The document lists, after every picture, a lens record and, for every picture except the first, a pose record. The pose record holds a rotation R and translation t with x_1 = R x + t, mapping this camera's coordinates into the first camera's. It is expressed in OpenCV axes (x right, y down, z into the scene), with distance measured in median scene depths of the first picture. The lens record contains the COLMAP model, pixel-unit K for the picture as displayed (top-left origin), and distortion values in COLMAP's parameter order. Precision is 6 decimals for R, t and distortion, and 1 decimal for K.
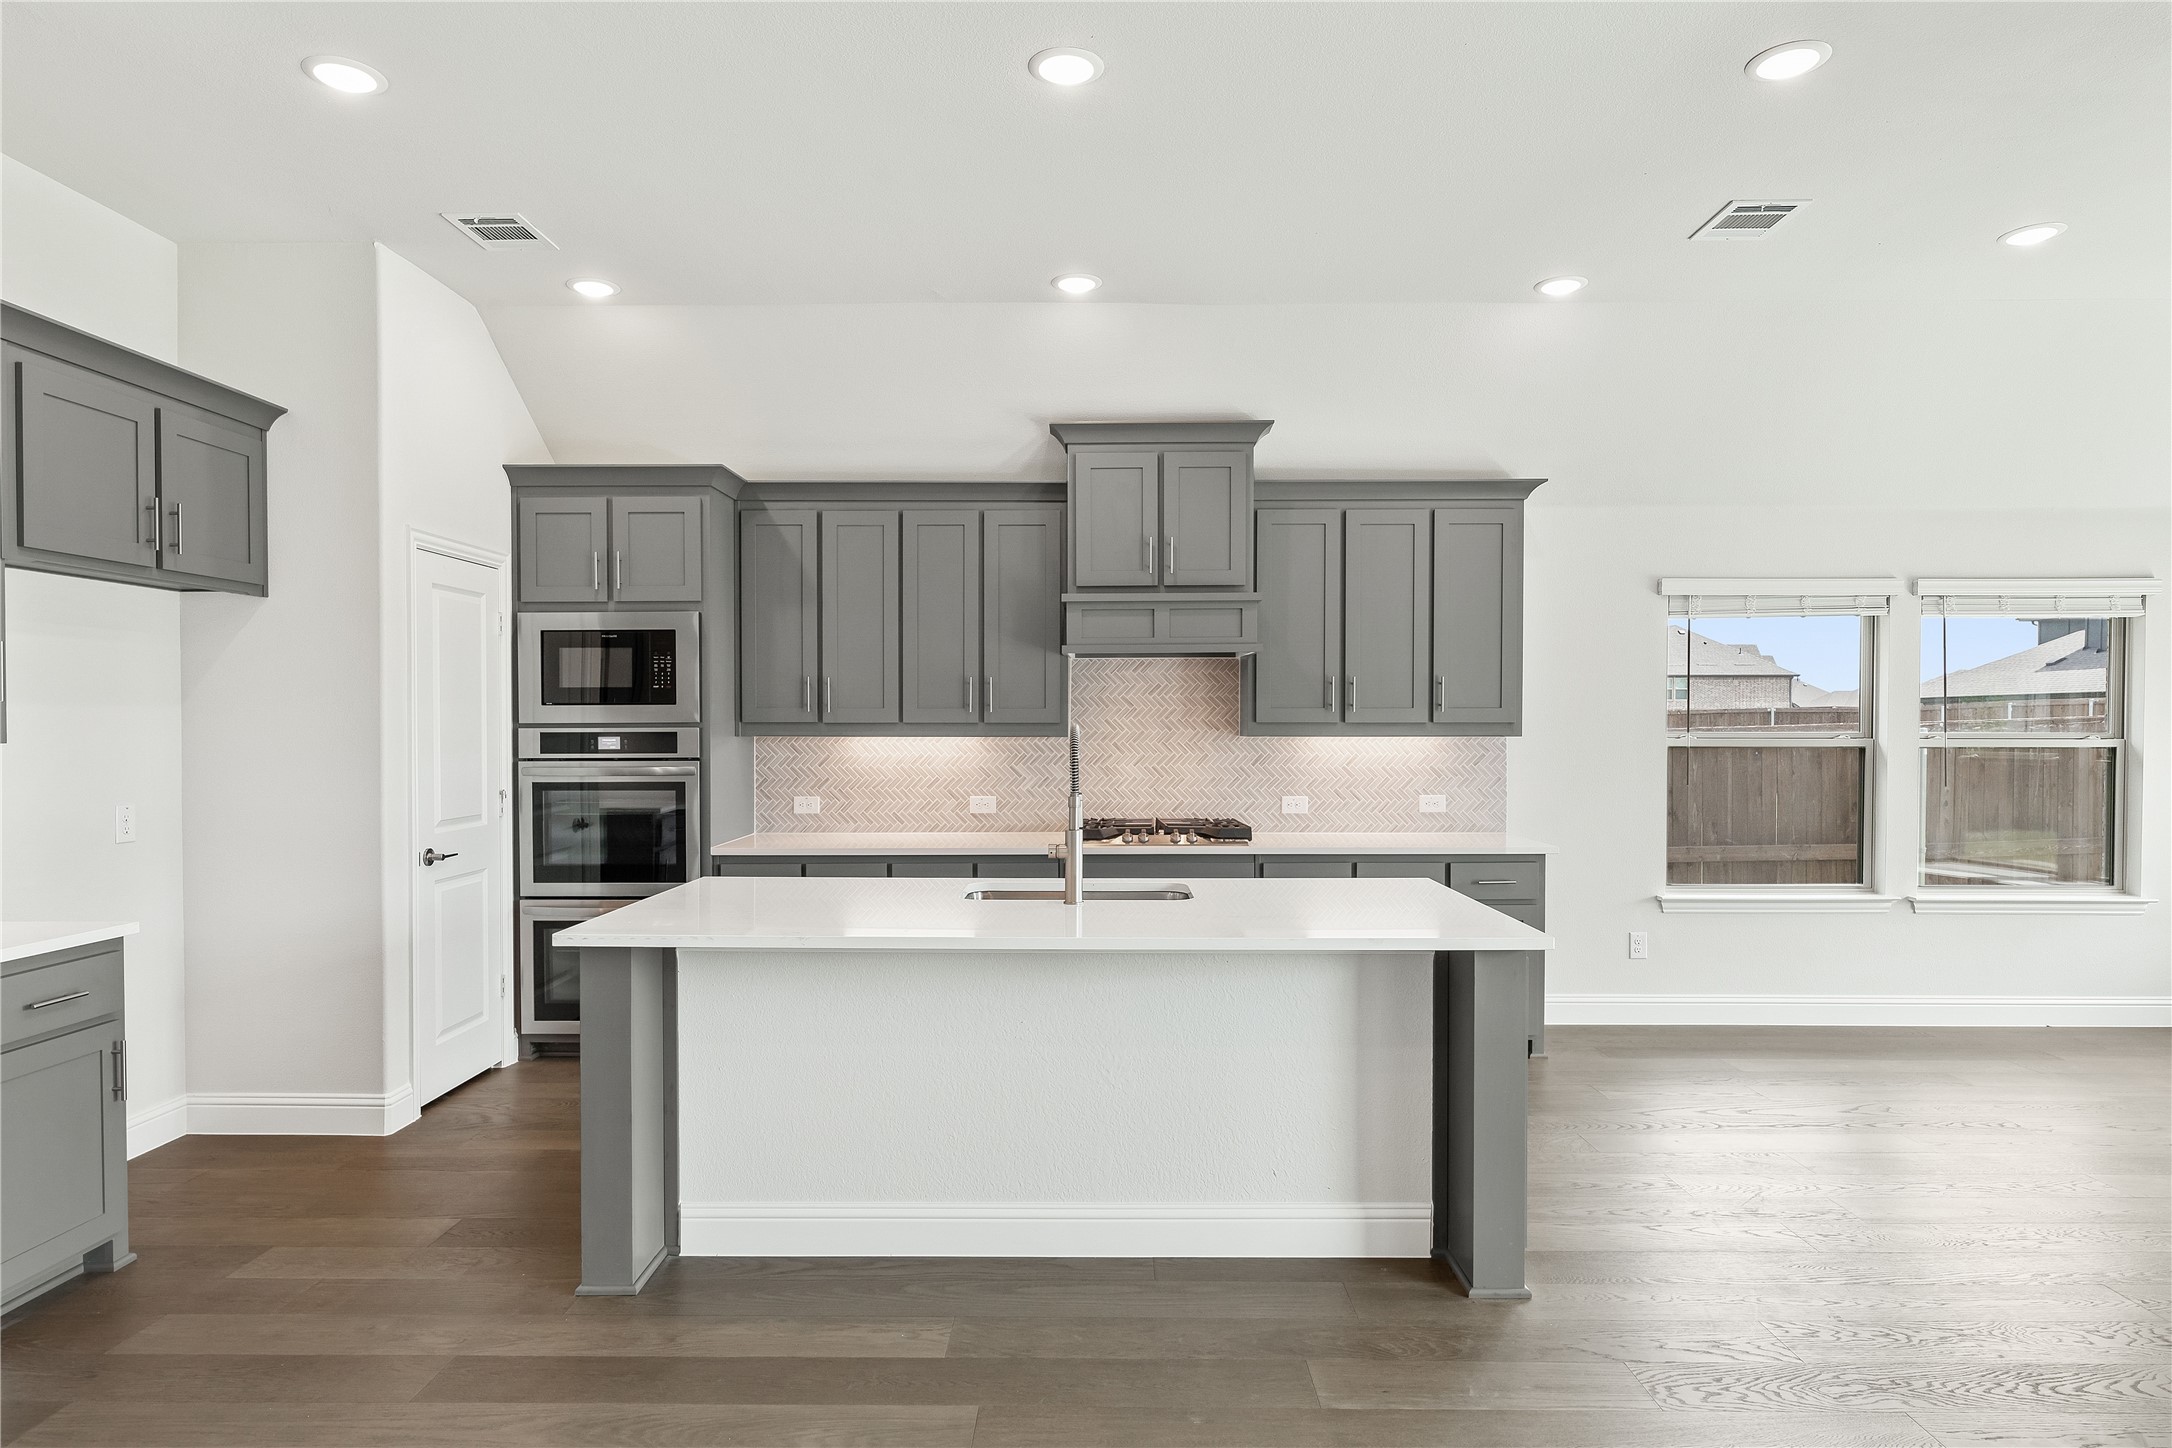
lens RADIAL K [[1233.2, 0, 1092.4], [0, 1233.2, 755.6], [0, 0, 1]] dist [0.003699, -0.000722]
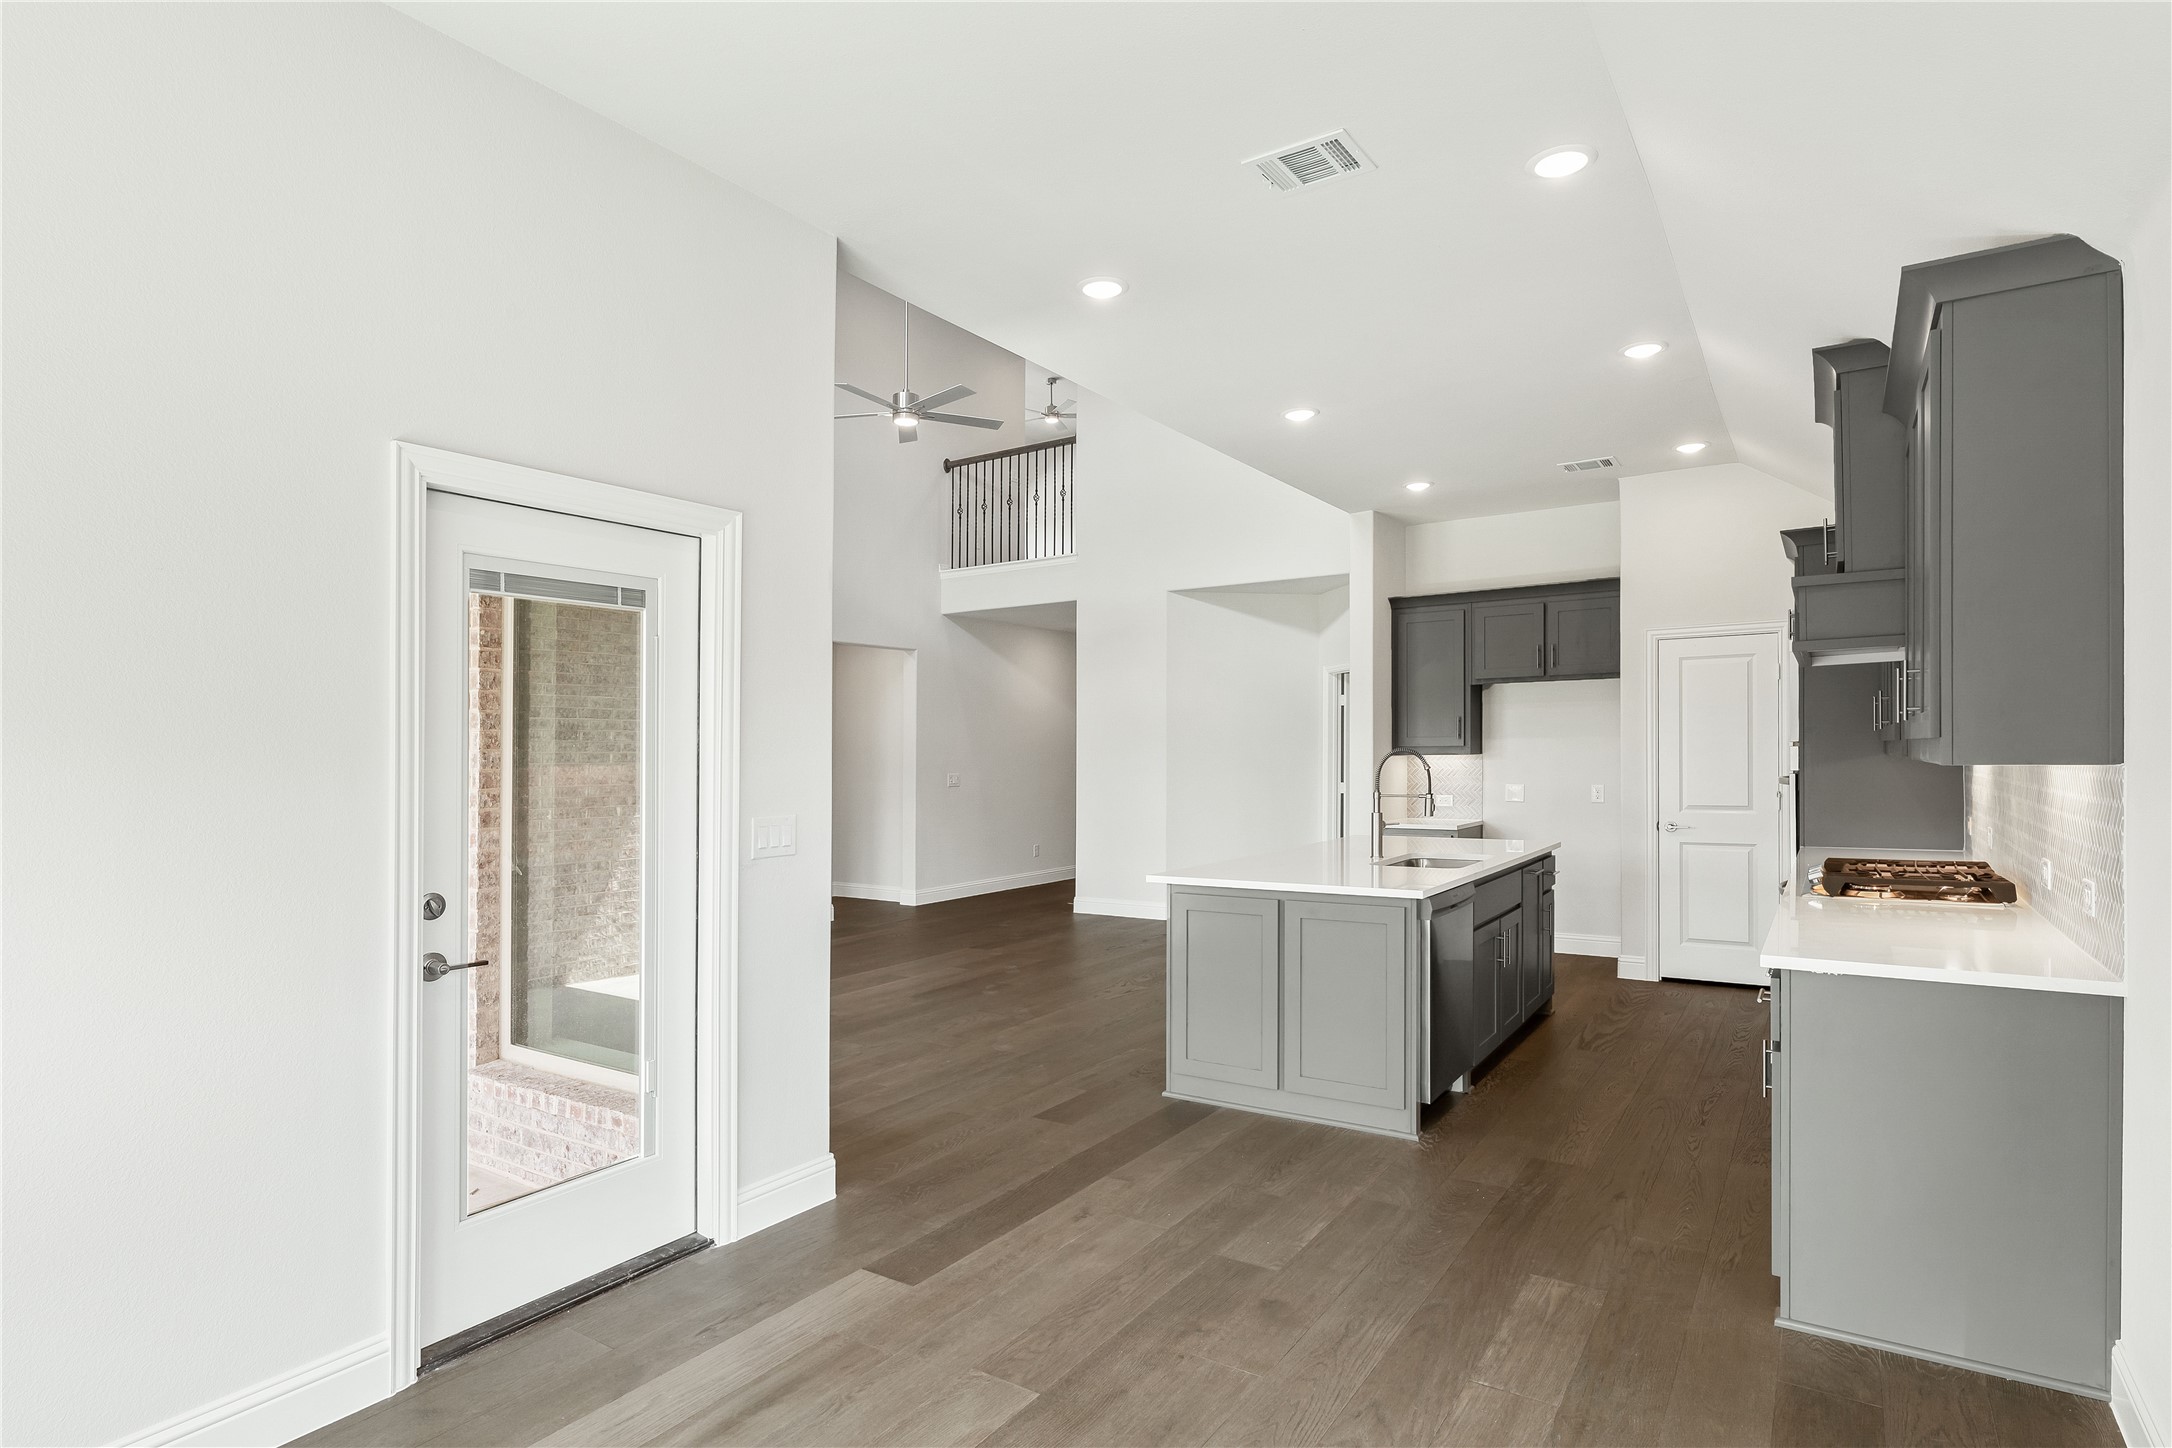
lens RADIAL K [[1112.6, 0, 1086.0], [0, 1112.6, 724.0], [0, 0, 1]] dist [-0.070283, -0.000205]
pose [[-0.551561, -0.015329, -0.833994, 0.952252], [-0.017769, 0.999820, -0.006626, -0.025376], [0.833945, 0.011165, -0.551734, 0.986097]]
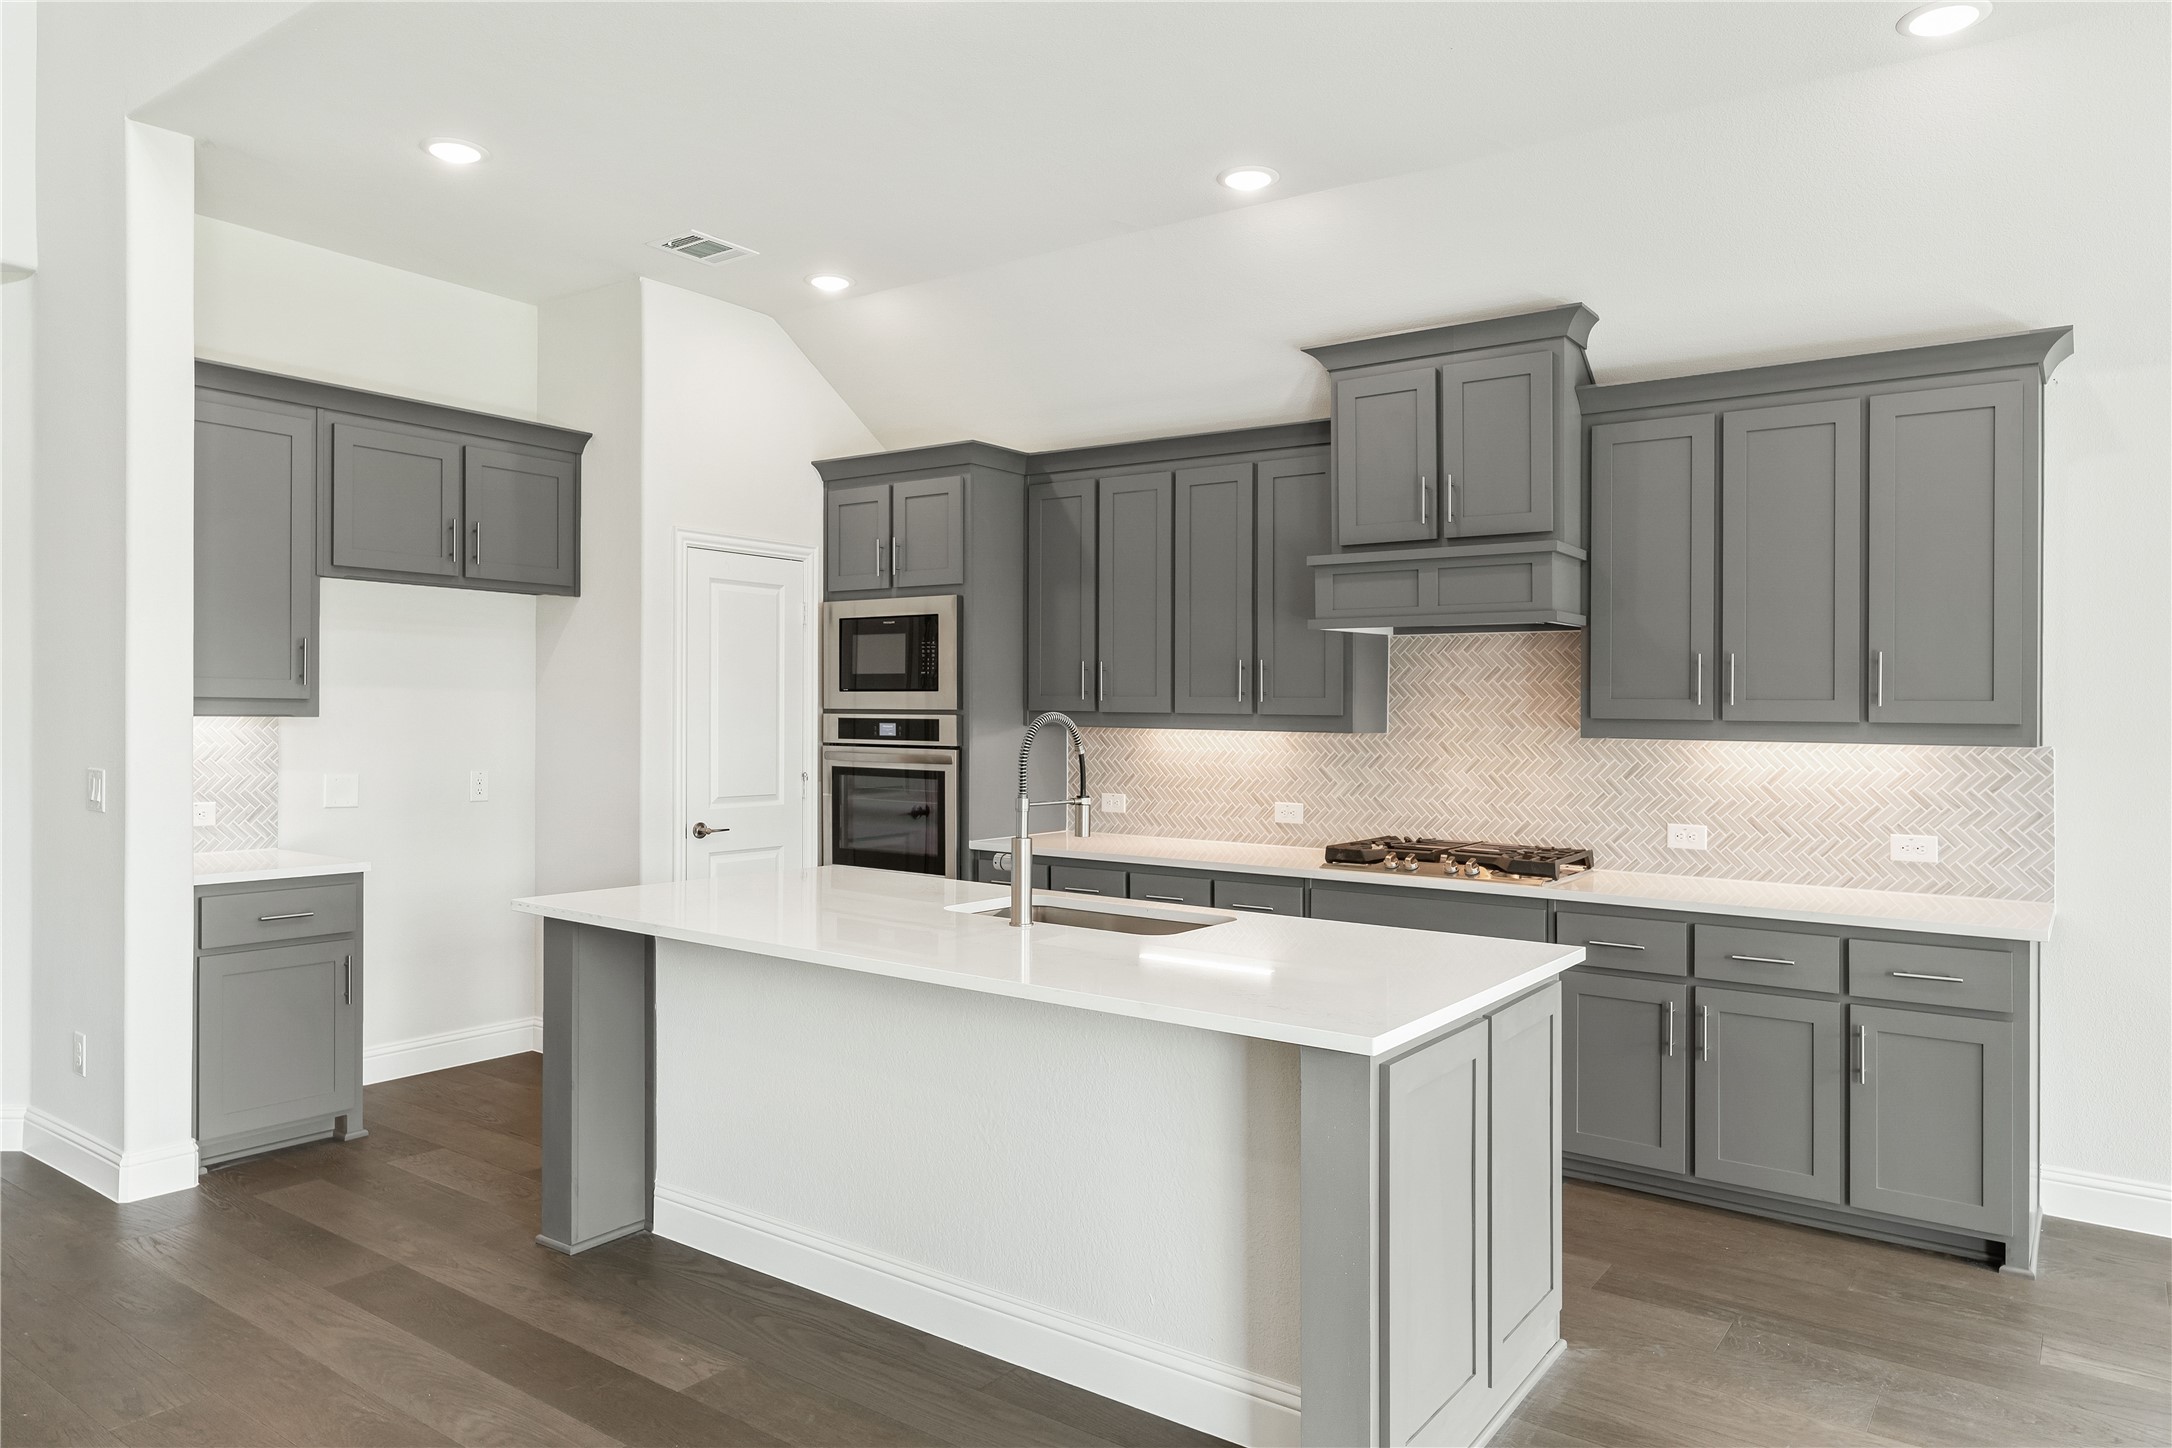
lens RADIAL K [[1405.2, 0, 1086.0], [0, 1405.2, 724.0], [0, 0, 1]] dist [-0.001236, 0.001262]
pose [[0.813843, 0.016217, -0.580859, 0.389543], [-0.029431, 0.999478, -0.013332, -0.003992], [0.580339, 0.027946, 0.813895, 0.163001]]
